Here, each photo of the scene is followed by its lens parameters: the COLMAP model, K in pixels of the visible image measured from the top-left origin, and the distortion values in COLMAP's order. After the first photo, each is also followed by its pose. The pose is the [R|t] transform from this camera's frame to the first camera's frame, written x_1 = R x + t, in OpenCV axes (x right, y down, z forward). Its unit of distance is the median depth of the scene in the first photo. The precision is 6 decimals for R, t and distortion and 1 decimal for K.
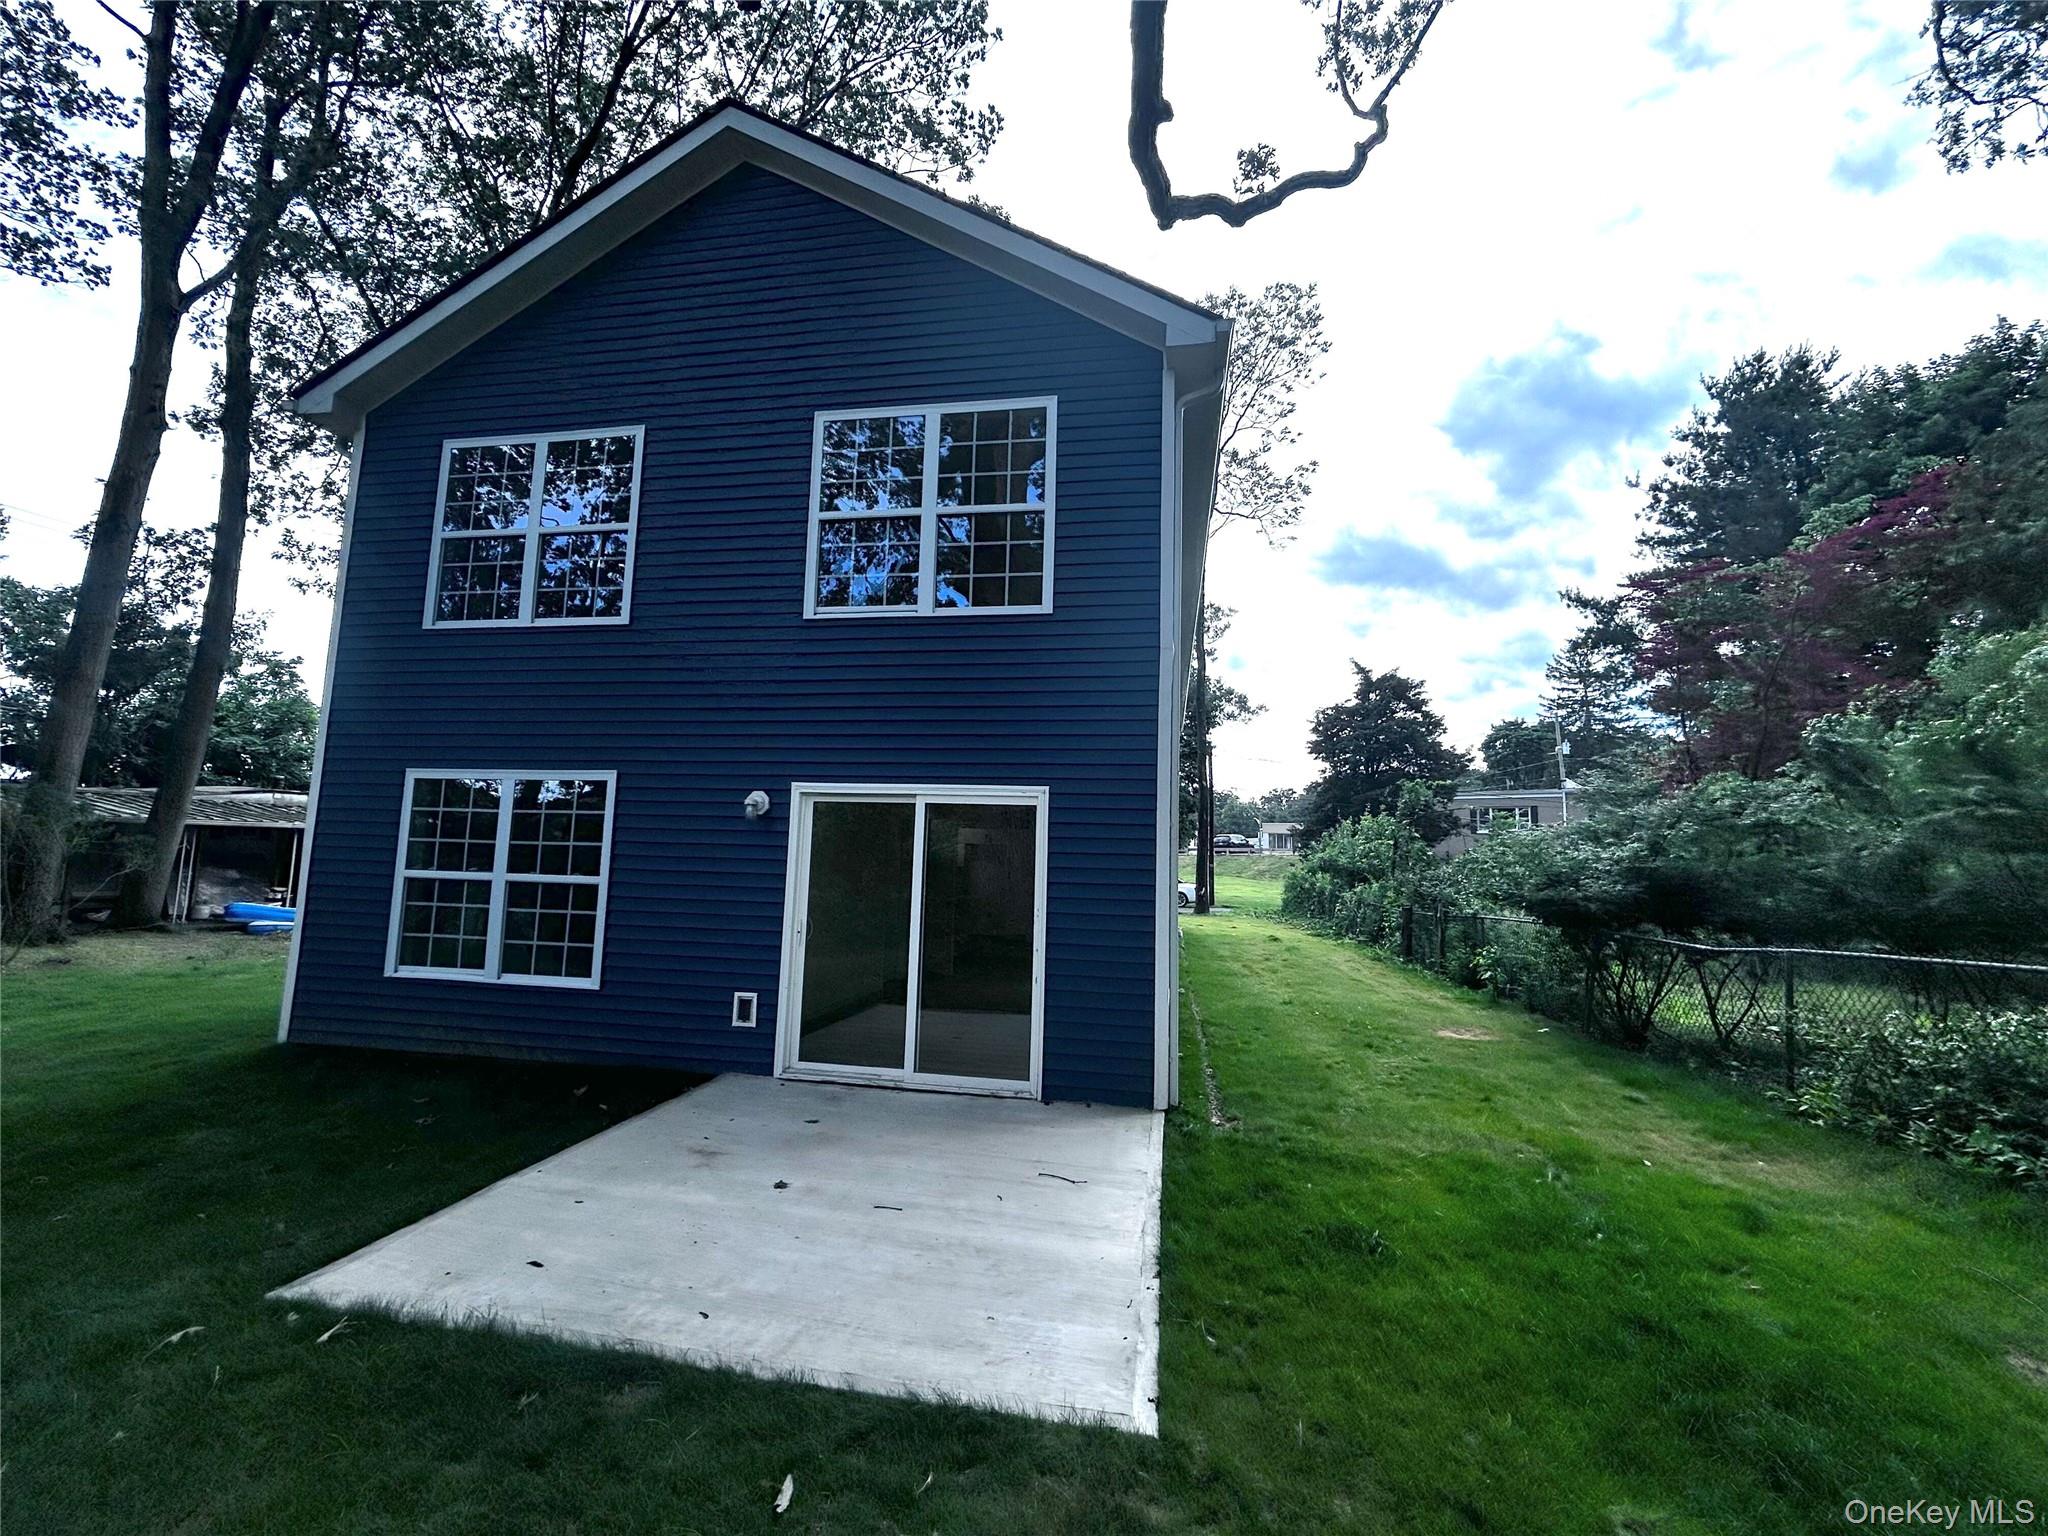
lens RADIAL K [[831.5, 0, 1024.2], [0, 831.5, 763.3], [0, 0, 1]] dist [-0.001041, 0.000688]
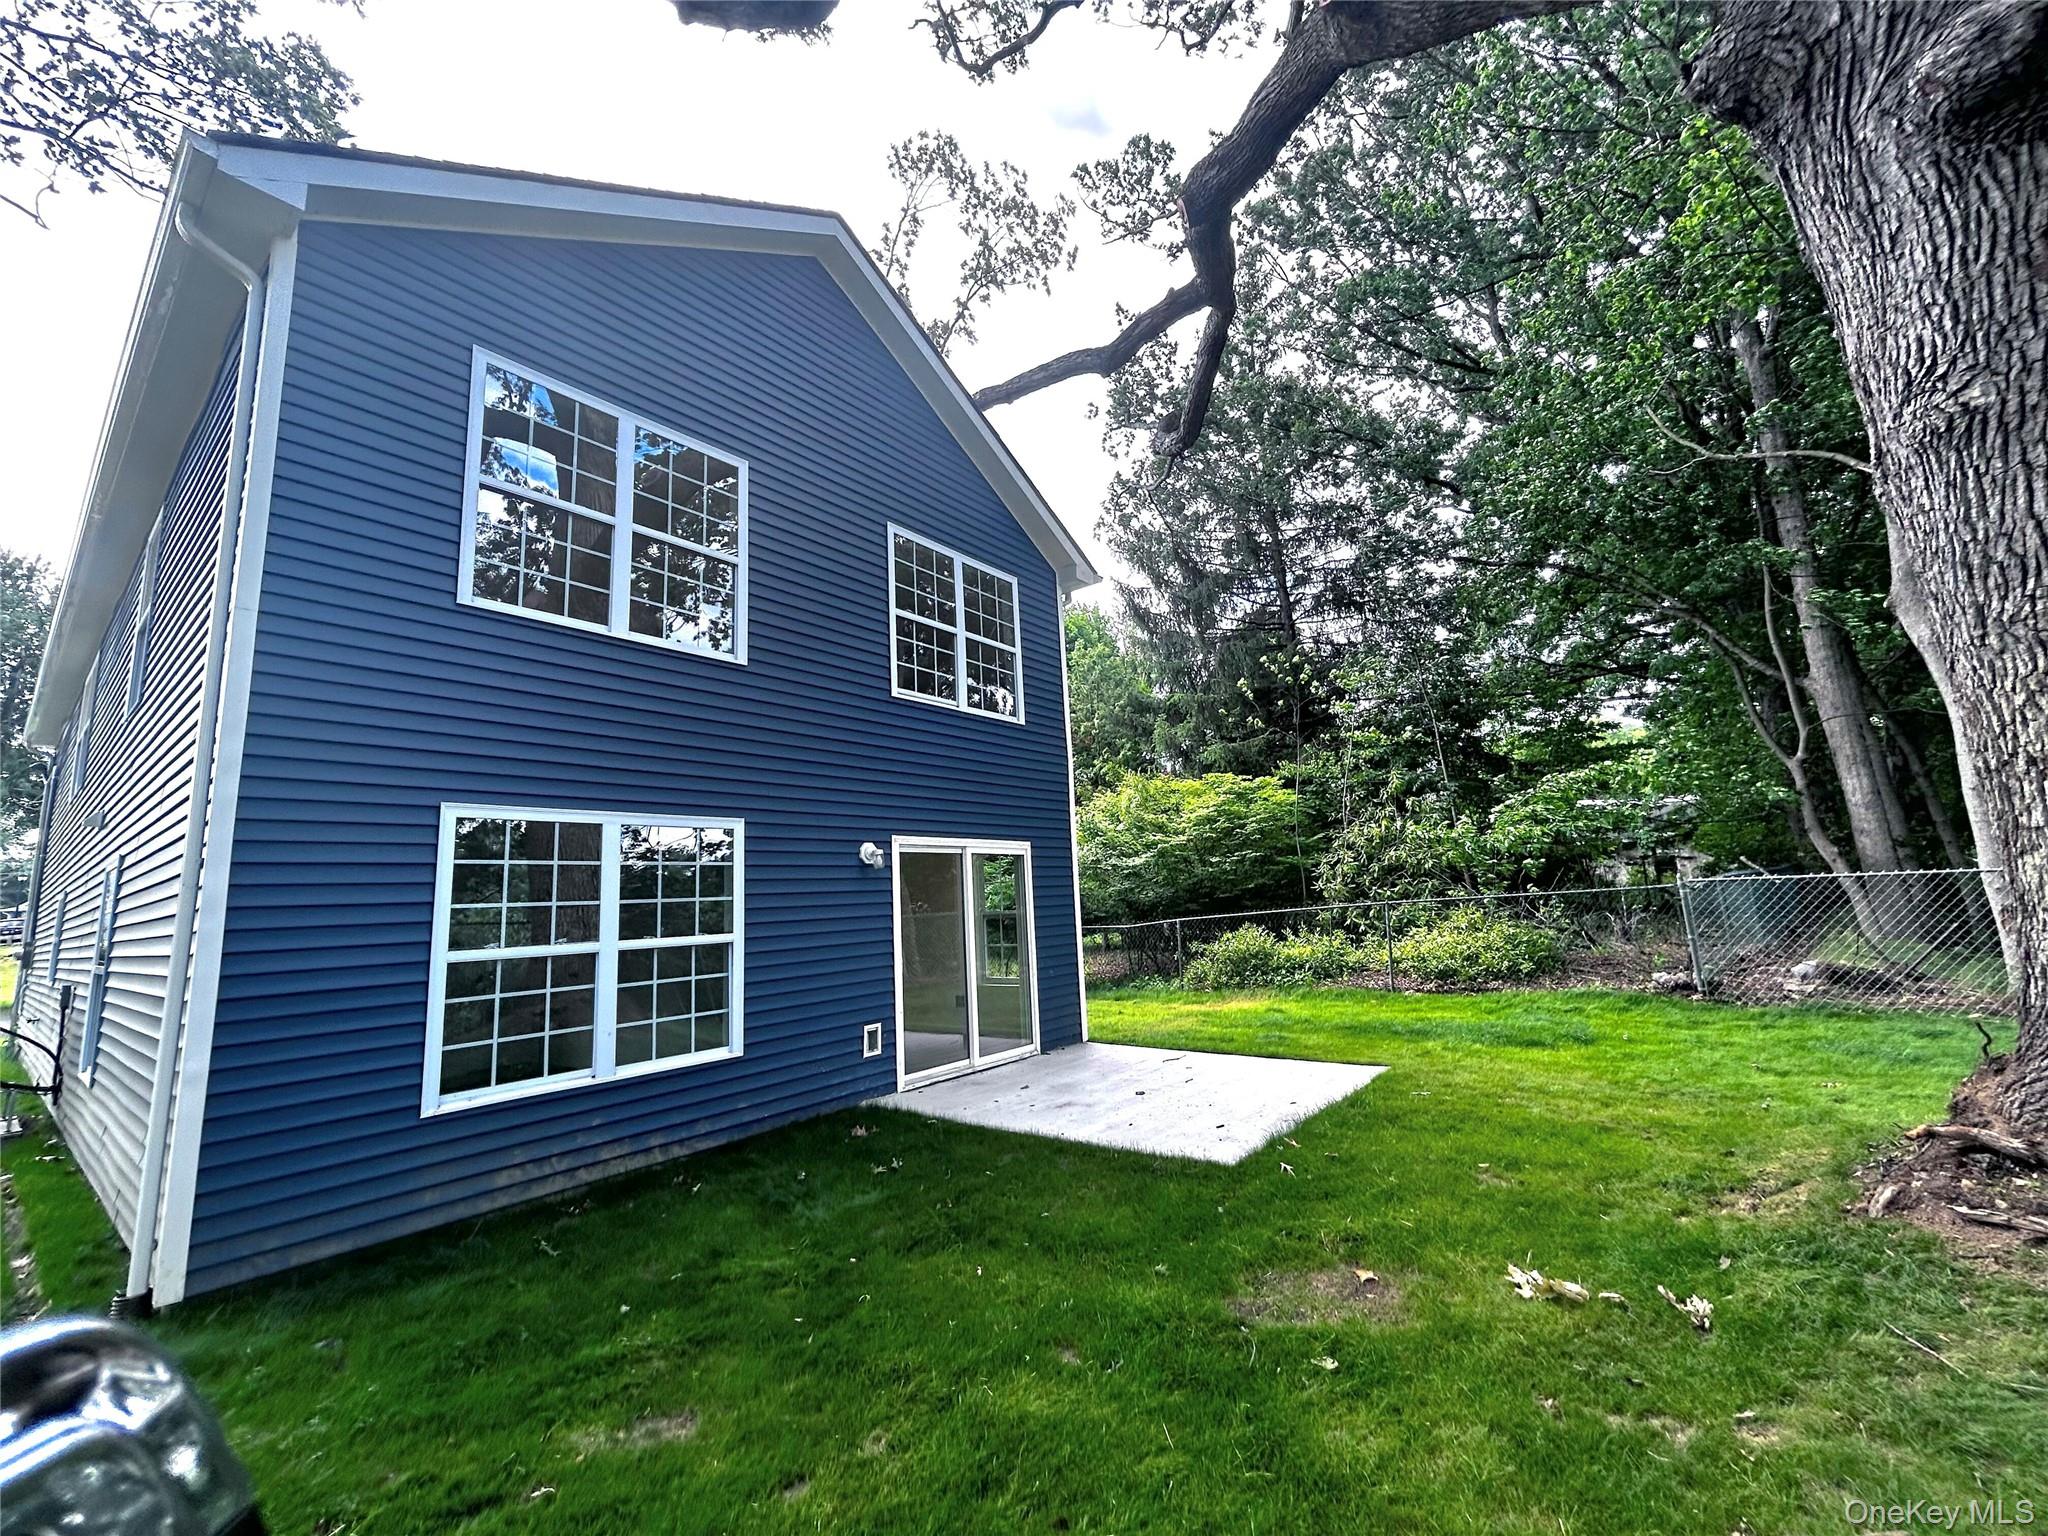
lens RADIAL K [[822.3, 0, 1030.5], [0, 822.3, 764.1], [0, 0, 1]] dist [0.006631, 0.000223]
pose [[0.481040, 0.093797, 0.871667, -1.164636], [-0.047360, 0.995589, -0.080995, 0.006945], [-0.875418, -0.002320, 0.483360, 0.266501]]
